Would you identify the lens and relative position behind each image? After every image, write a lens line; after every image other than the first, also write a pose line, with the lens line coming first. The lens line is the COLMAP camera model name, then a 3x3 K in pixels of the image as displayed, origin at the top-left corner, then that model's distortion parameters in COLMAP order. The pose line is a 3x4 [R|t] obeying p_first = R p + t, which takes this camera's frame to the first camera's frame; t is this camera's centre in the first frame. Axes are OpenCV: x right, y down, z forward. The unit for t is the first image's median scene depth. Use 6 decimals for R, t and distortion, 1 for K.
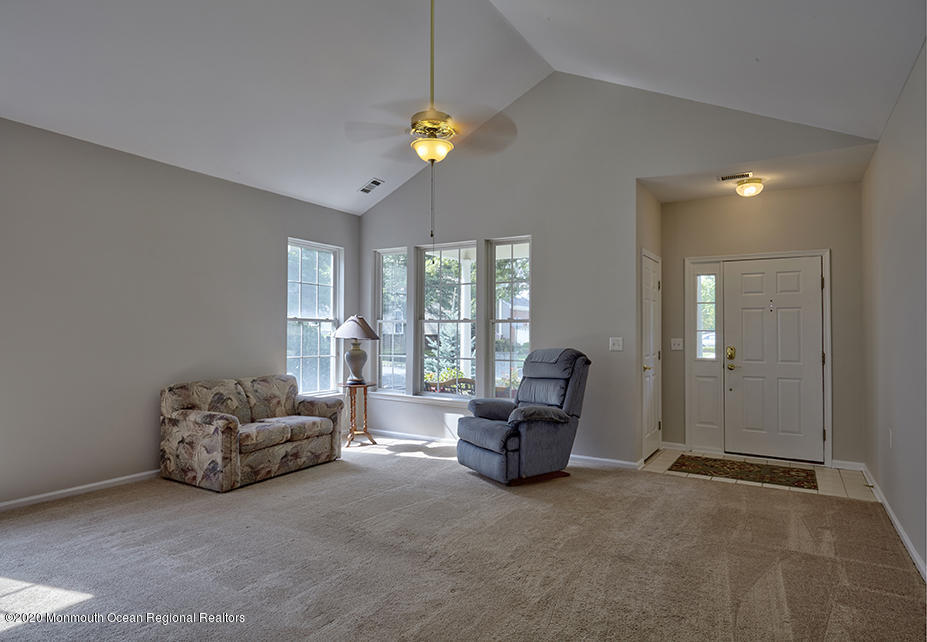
lens RADIAL K [[565.7, 0, 463.5], [0, 565.7, 321.0], [0, 0, 1]] dist [0.000366, -0.001277]
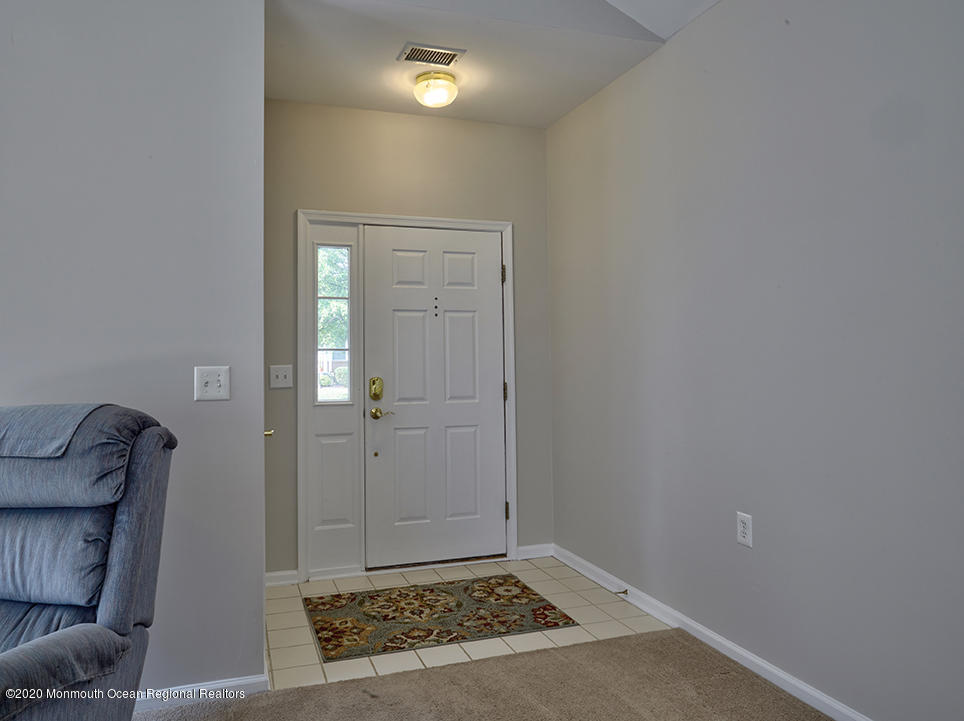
lens RADIAL K [[681.2, 0, 481.3], [0, 681.2, 331.7], [0, 0, 1]] dist [-0.000637, -0.000135]
pose [[0.652798, 0.015610, 0.757372, 0.030634], [-0.004312, 0.999848, -0.016892, 0.011751], [-0.757520, 0.007761, 0.652766, 0.513556]]
